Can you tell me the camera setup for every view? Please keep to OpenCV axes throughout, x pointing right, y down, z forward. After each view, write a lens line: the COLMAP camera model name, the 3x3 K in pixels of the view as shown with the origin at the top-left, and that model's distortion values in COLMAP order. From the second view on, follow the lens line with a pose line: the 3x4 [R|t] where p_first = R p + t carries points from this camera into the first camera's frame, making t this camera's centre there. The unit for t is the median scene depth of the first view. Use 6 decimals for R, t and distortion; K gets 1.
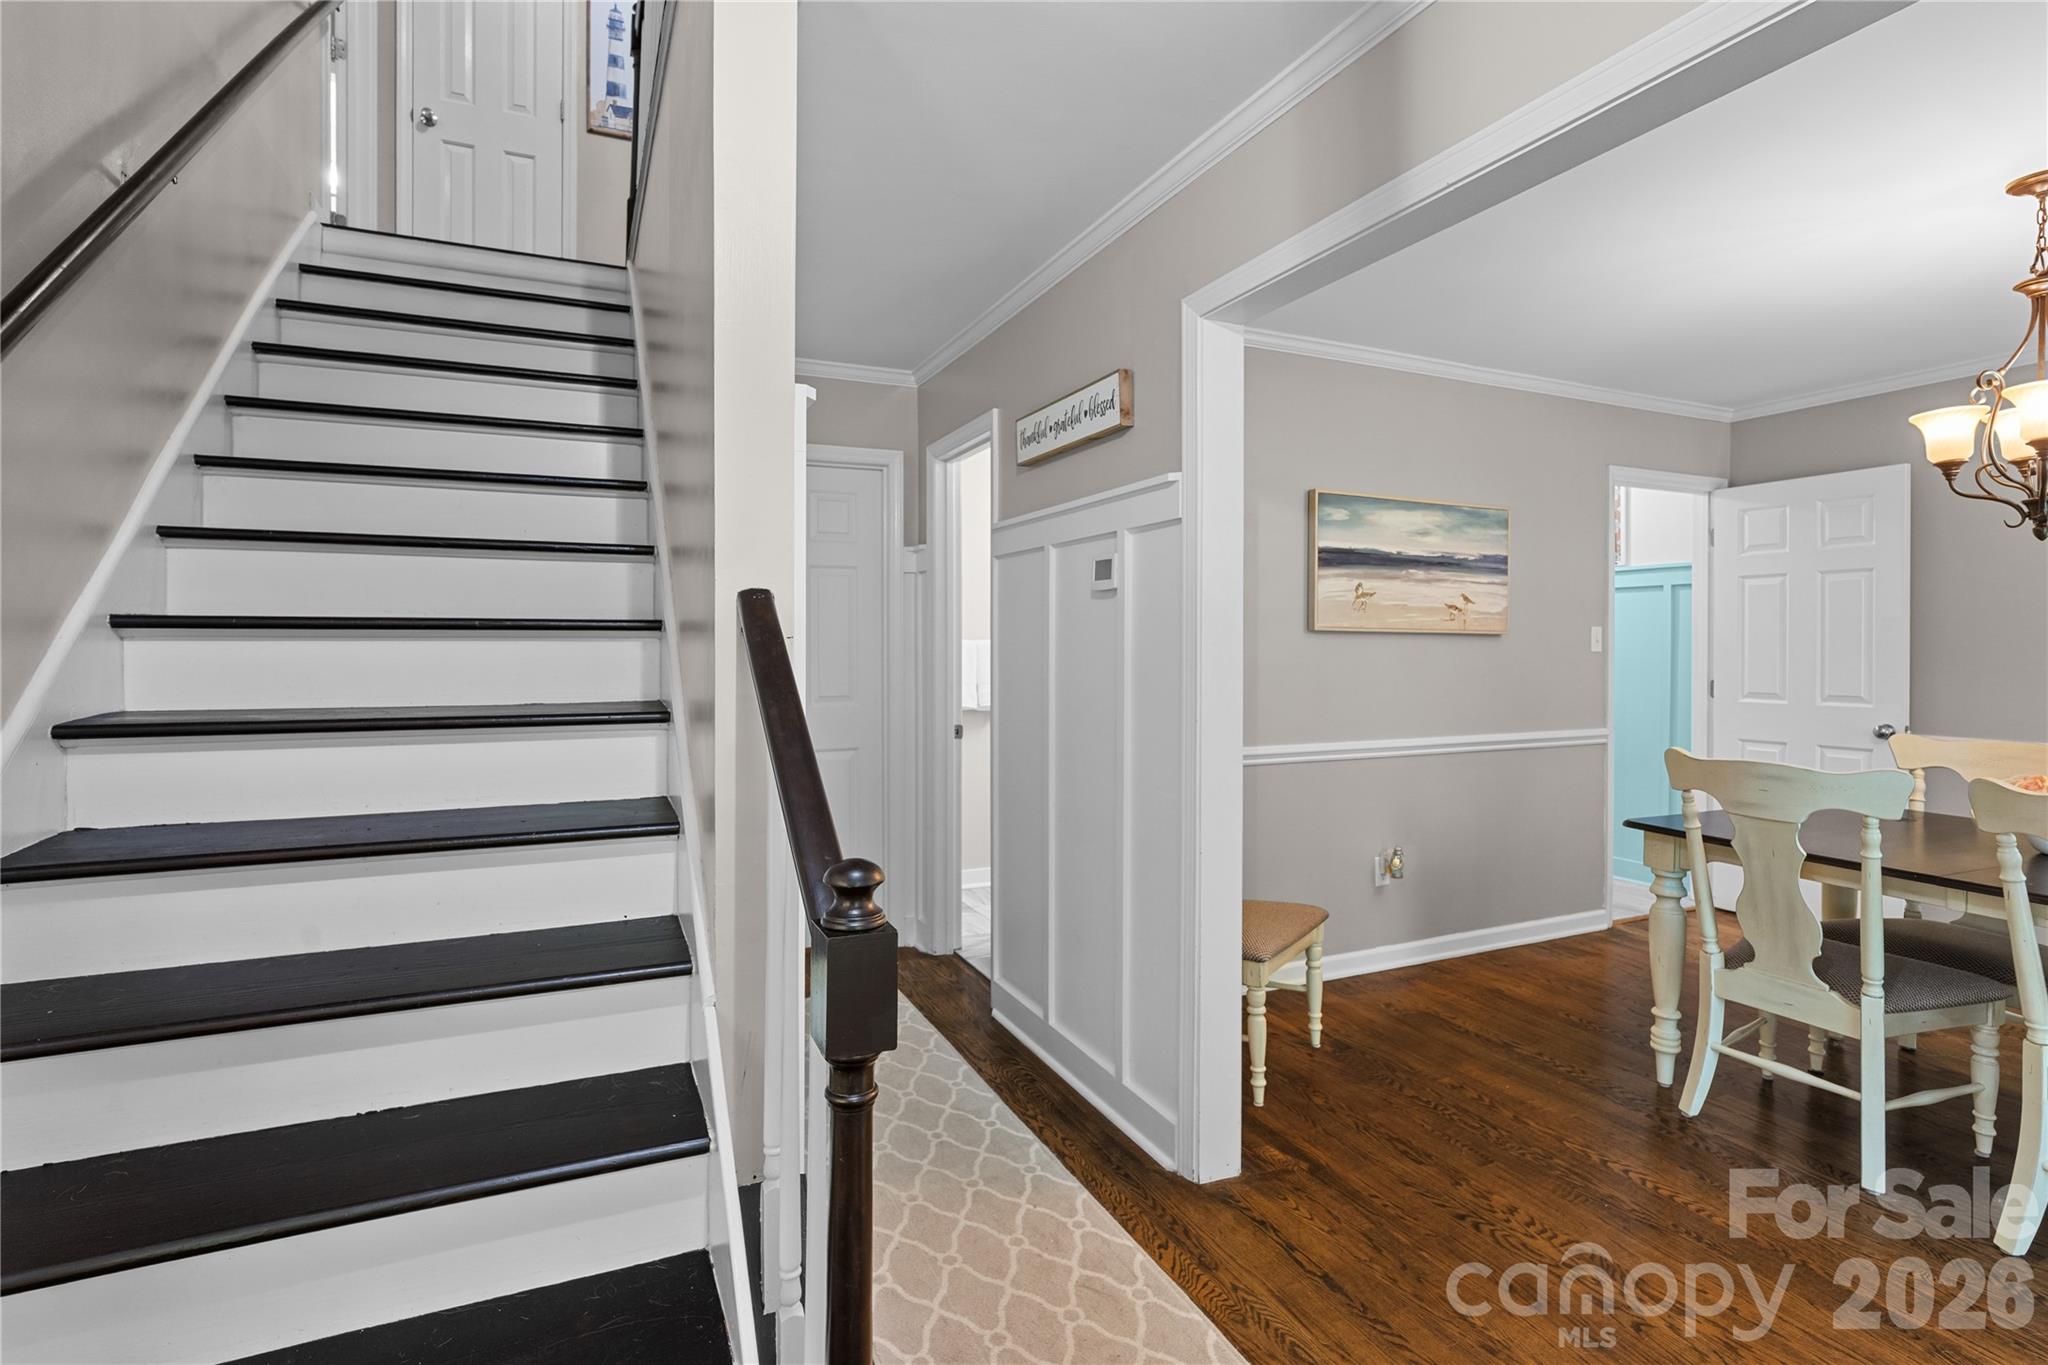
lens RADIAL K [[990.9, 0, 1013.5], [0, 990.9, 667.4], [0, 0, 1]] dist [-0.022183, 0.017489]
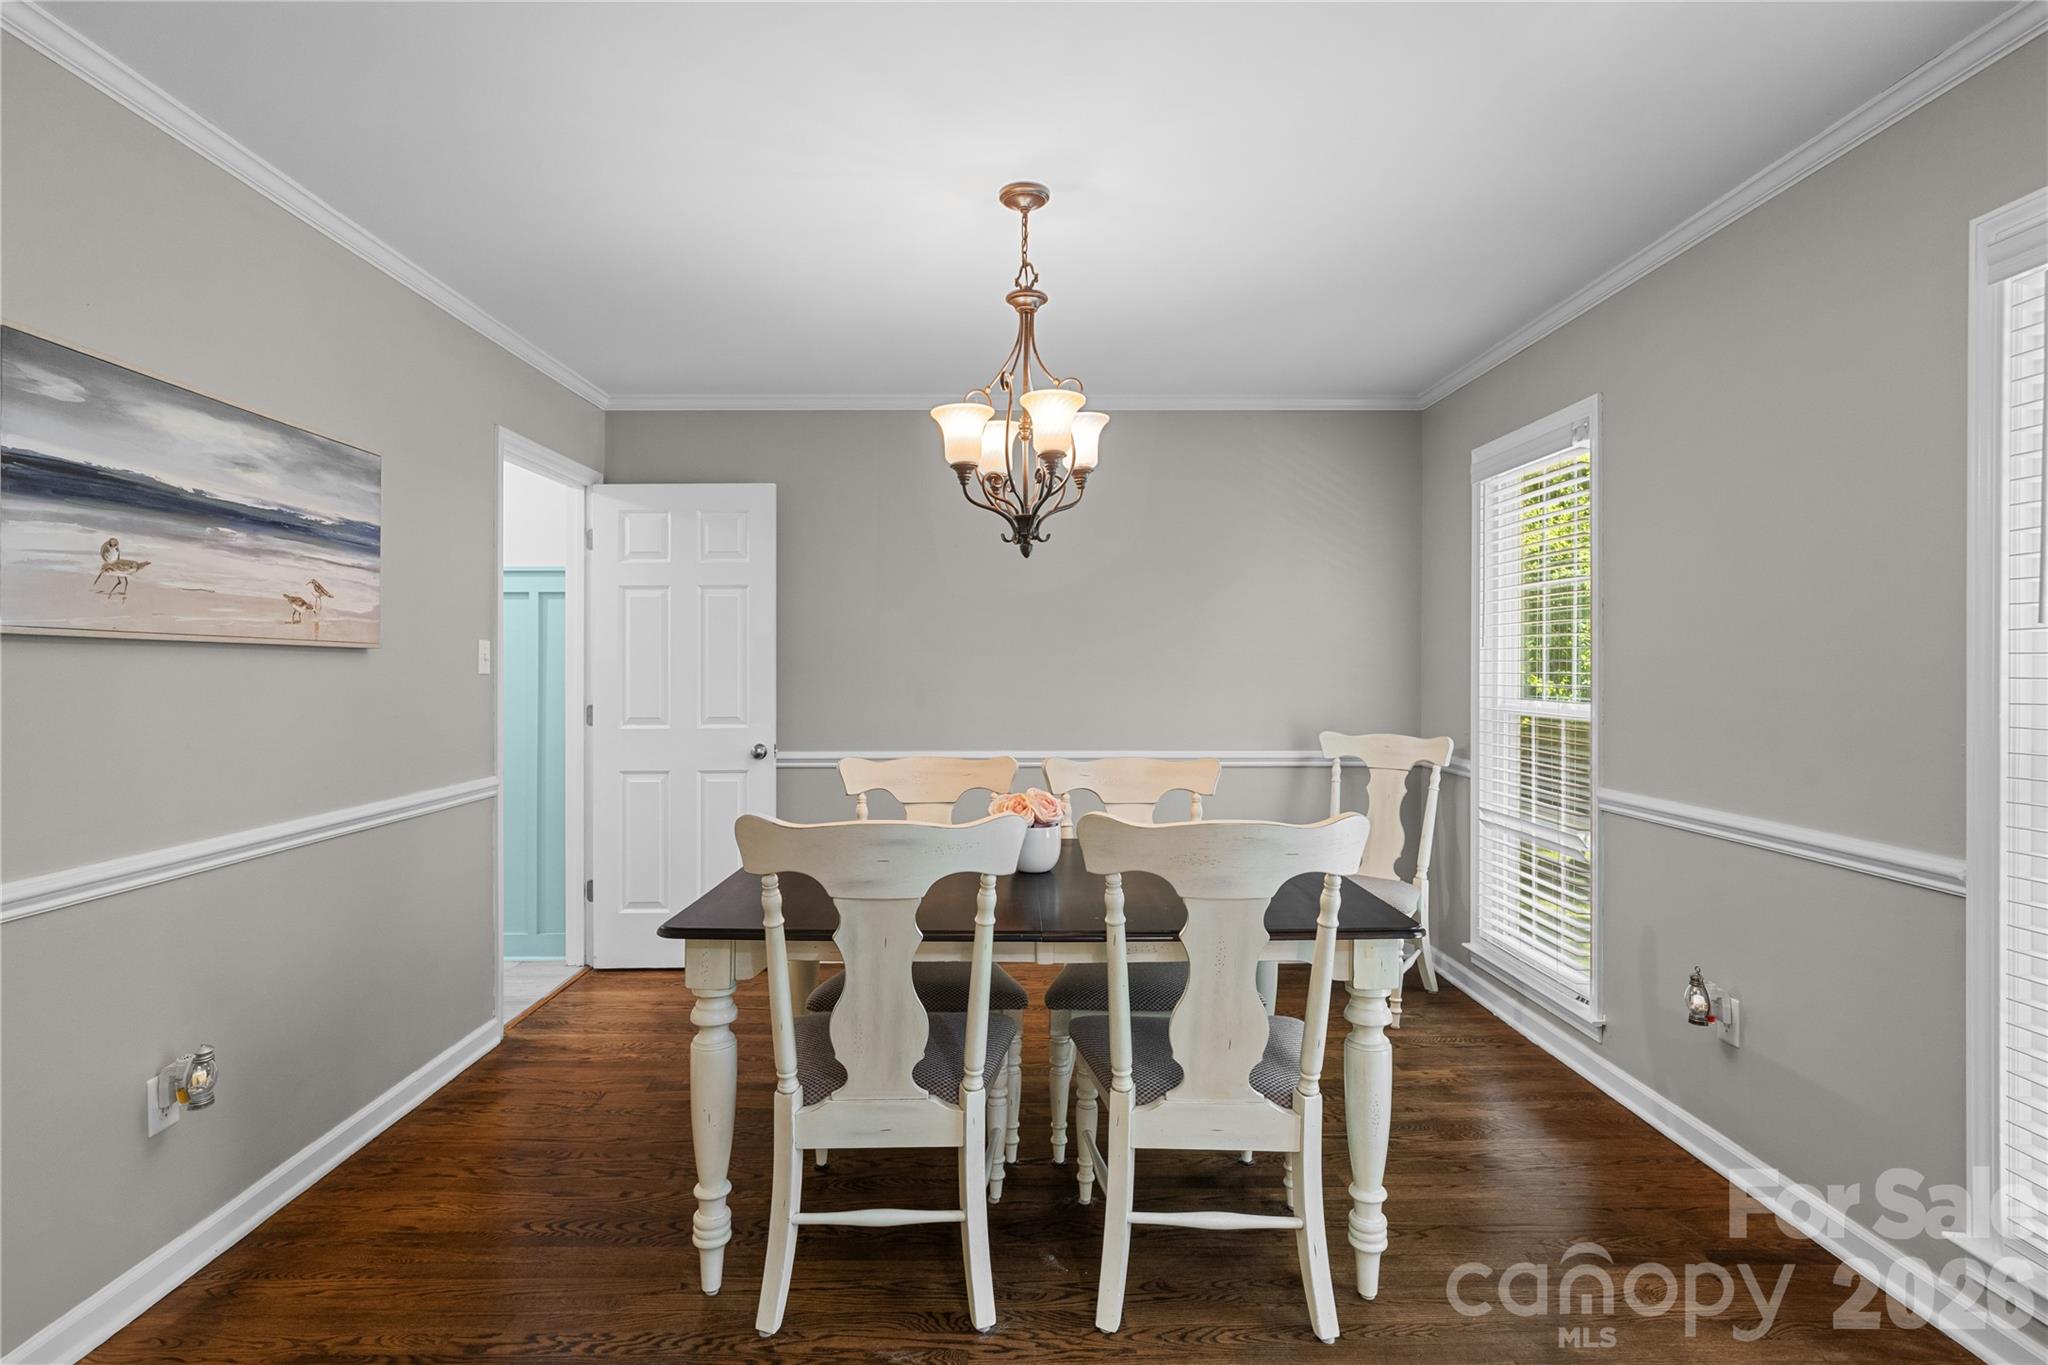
lens RADIAL K [[990.9, 0, 1013.5], [0, 990.9, 667.4], [0, 0, 1]] dist [-0.022183, 0.017489]
pose [[0.395002, -0.005102, 0.918666, 0.075887], [0.023347, 0.999717, -0.004486, -0.009099], [-0.918383, 0.023220, 0.395010, 0.382237]]
